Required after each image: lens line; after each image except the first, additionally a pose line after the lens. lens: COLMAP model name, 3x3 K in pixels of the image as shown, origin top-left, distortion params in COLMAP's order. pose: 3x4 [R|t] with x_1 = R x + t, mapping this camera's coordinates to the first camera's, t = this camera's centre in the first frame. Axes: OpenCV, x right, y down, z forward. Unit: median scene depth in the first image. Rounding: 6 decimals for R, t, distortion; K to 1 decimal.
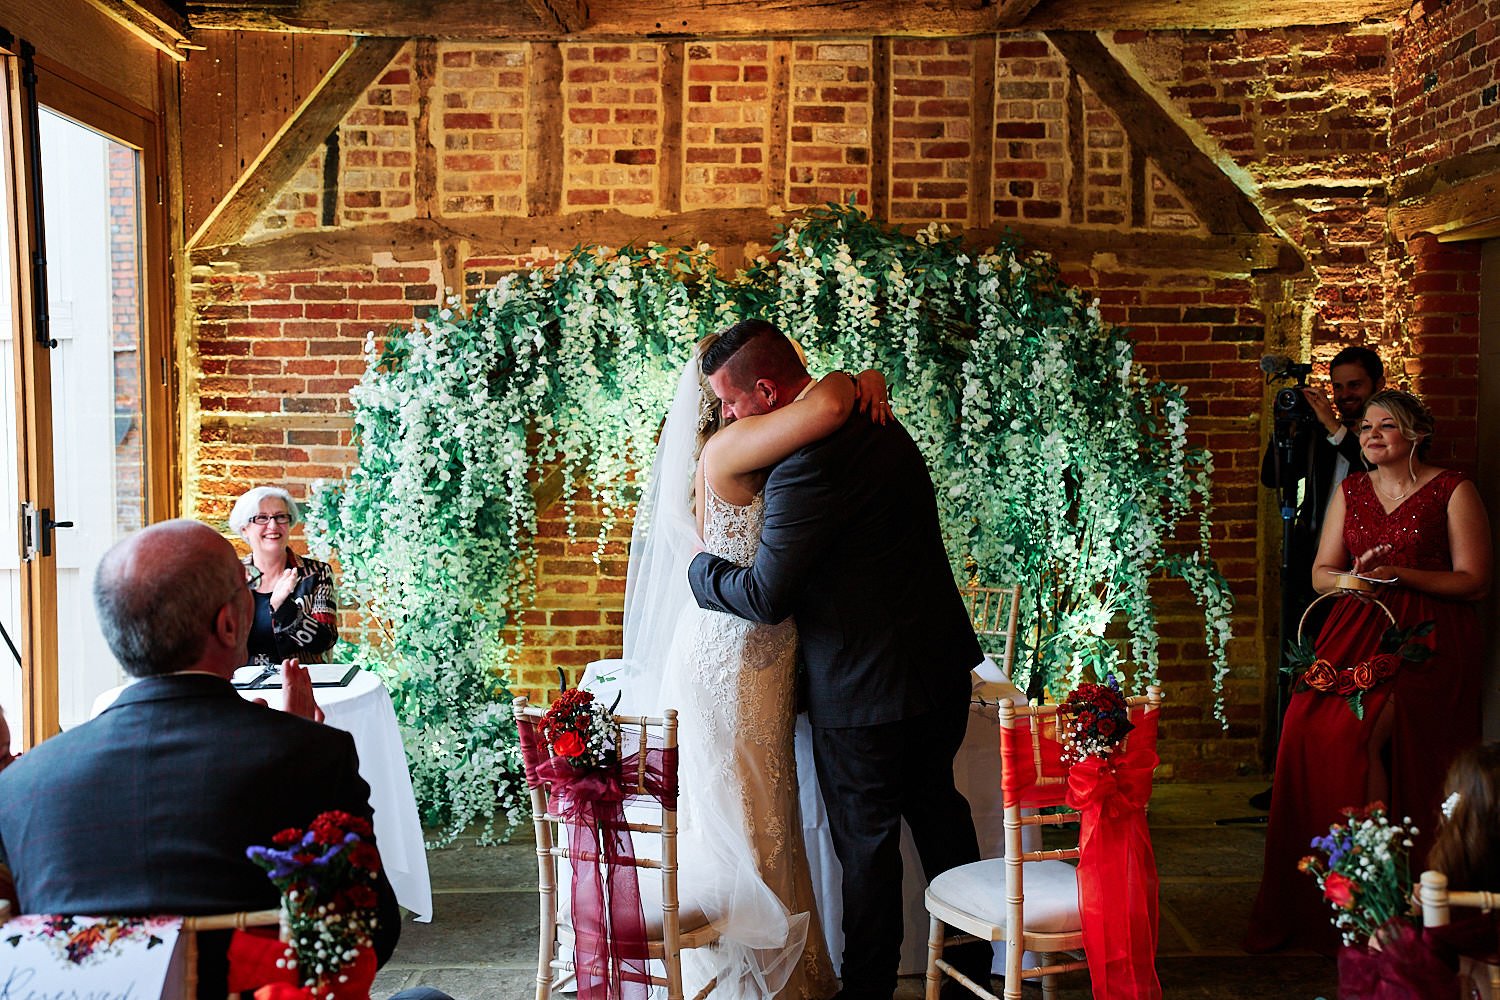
lens RADIAL K [[1523.5, 0, 750.0], [0, 1523.5, 500.0], [0, 0, 1]] dist [-0.001984, 0.003241]
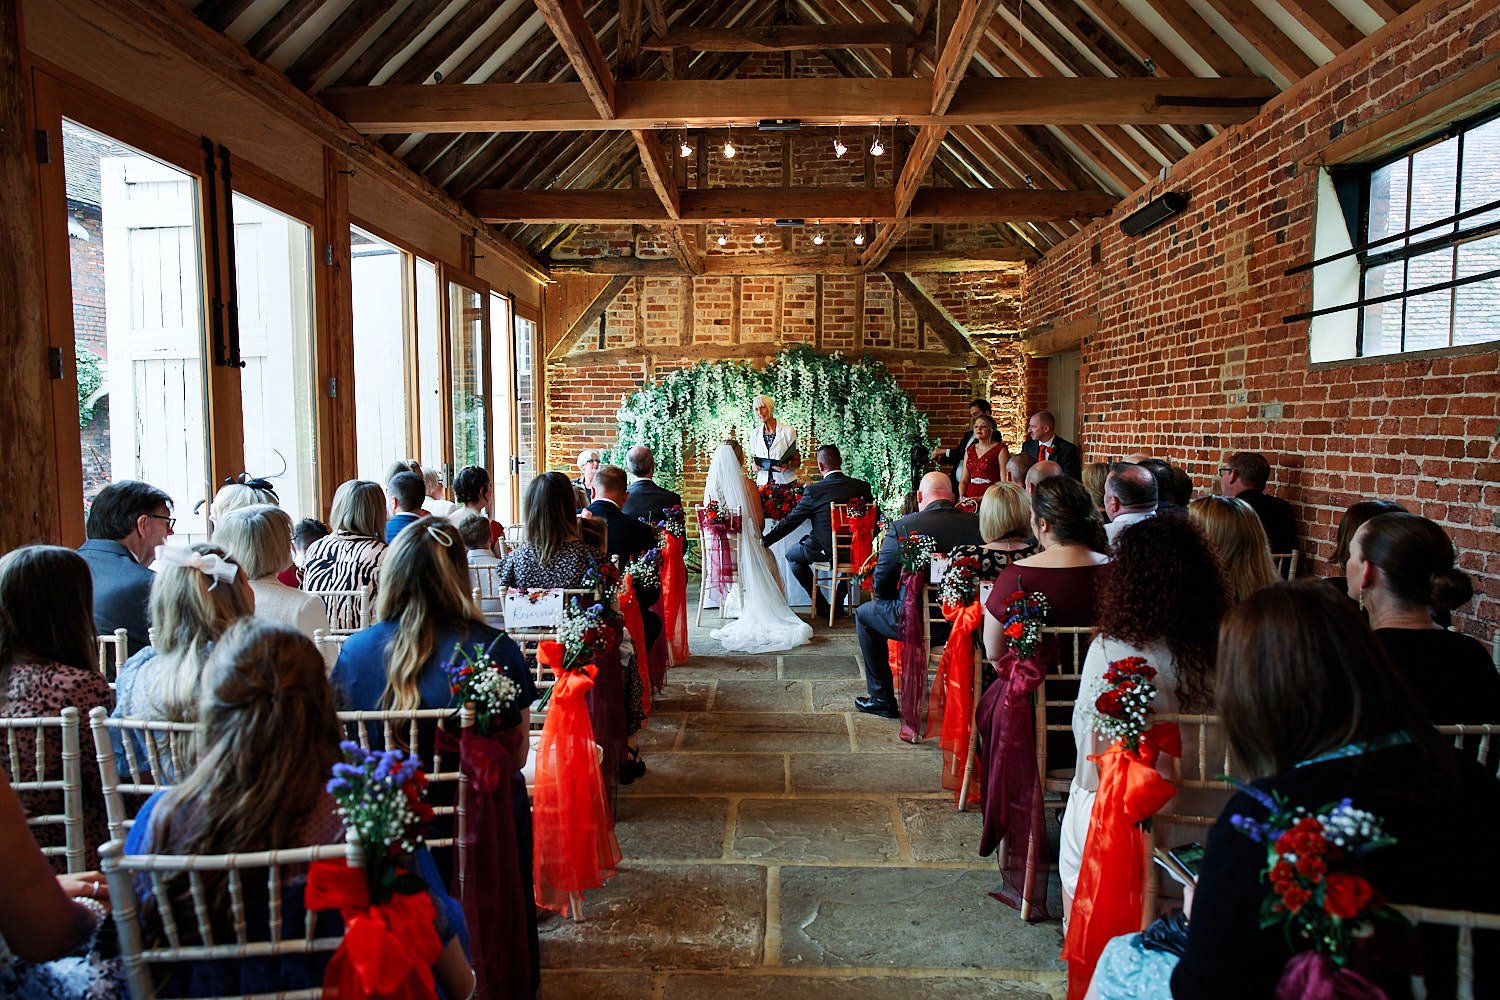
lens RADIAL K [[1020.3, 0, 750.0], [0, 1020.3, 500.0], [0, 0, 1]] dist [-0.000505, -0.000101]
pose [[0.999621, 0.002989, -0.027351, 0.018507], [-0.002376, 0.999746, 0.022433, 0.032721], [0.027411, -0.022360, 0.999374, -0.703601]]
